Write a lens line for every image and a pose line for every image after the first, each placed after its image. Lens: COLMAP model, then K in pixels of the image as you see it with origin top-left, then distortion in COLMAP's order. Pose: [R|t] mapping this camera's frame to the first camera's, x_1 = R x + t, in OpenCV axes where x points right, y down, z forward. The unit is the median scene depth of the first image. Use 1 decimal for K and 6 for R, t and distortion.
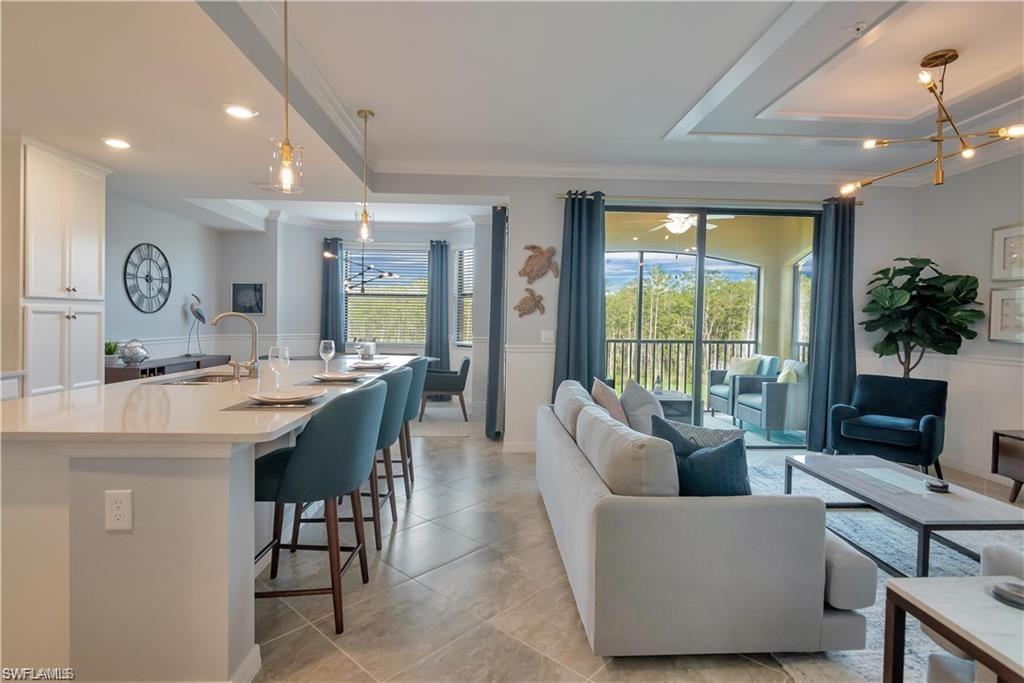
lens RADIAL K [[480.1, 0, 515.1], [0, 480.1, 336.3], [0, 0, 1]] dist [0.000513, 0.000028]
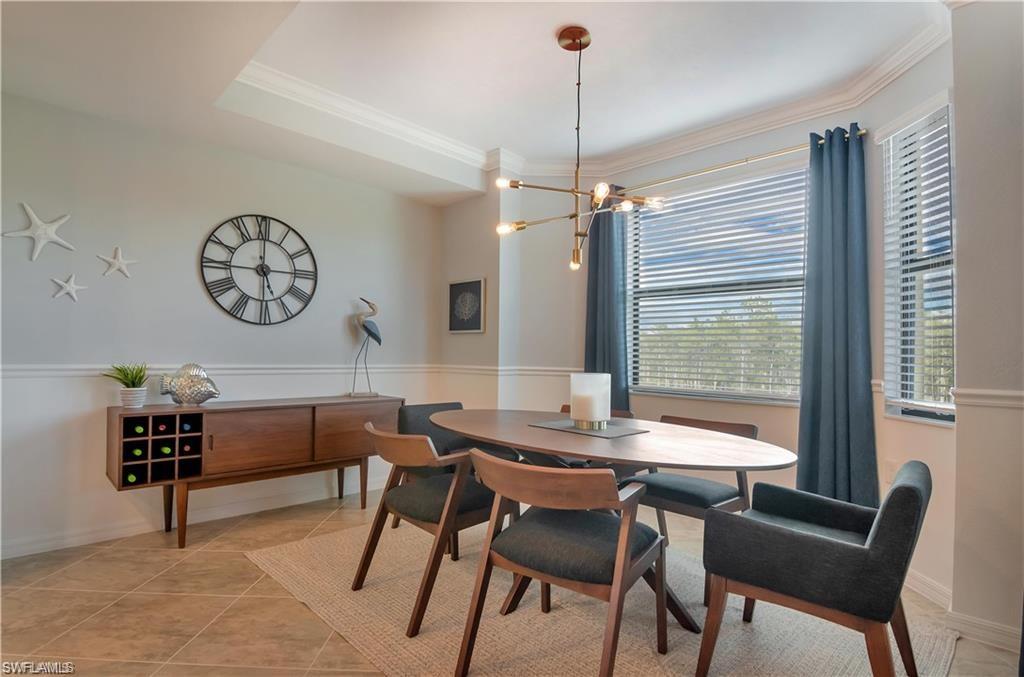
lens RADIAL K [[515.0, 0, 512.0], [0, 515.0, 338.5], [0, 0, 1]] dist [0.039929, 0.000322]
pose [[0.672737, -0.021799, -0.739560, -0.036678], [-0.033360, 0.997656, -0.059752, -0.000769], [0.739129, 0.064869, 0.670433, 0.761589]]
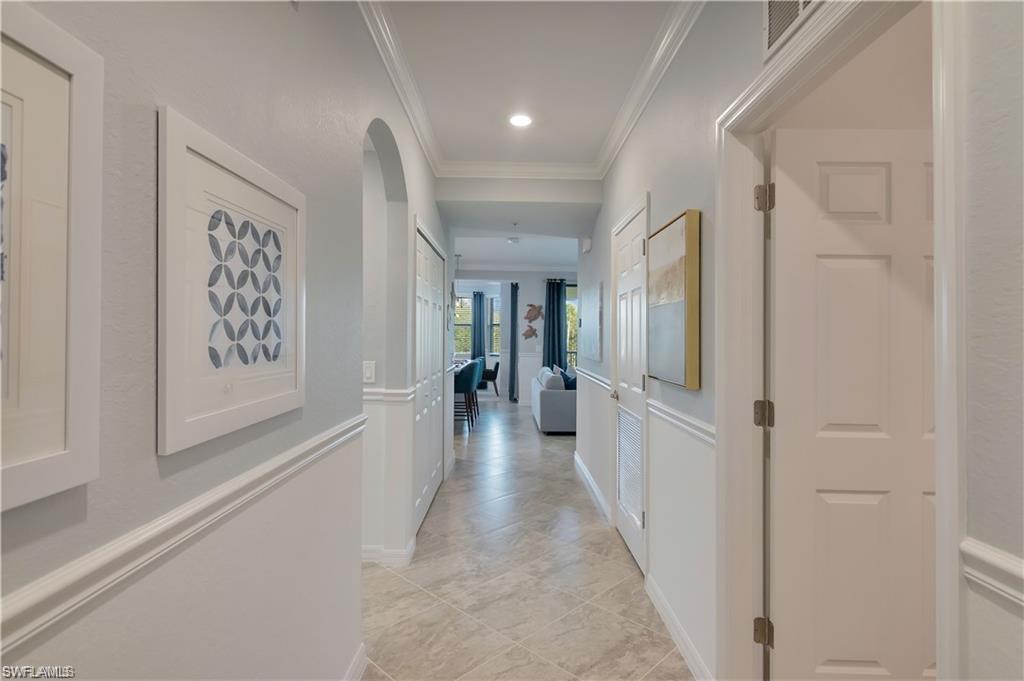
lens RADIAL K [[515.0, 0, 512.0], [0, 515.0, 340.5], [0, 0, 1]] dist [0.039929, 0.000322]
pose [[0.999198, -0.012840, -0.037918, 0.032924], [0.011969, 0.999661, -0.023109, 0.013140], [0.038202, 0.022637, 0.999014, -1.067453]]
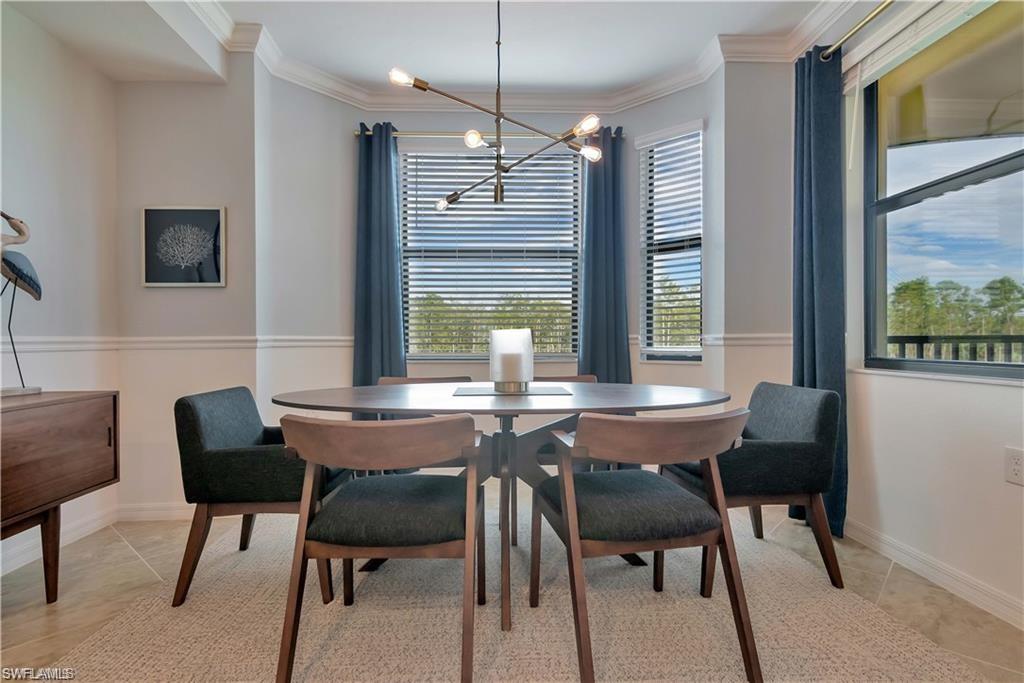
lens RADIAL K [[525.7, 0, 512.0], [0, 525.7, 341.5], [0, 0, 1]] dist [0.043399, -0.000365]
pose [[0.999853, -0.015782, -0.006645, -0.351846], [0.015661, 0.999717, -0.017930, 0.016907], [0.006926, 0.017824, 0.999817, 0.698590]]
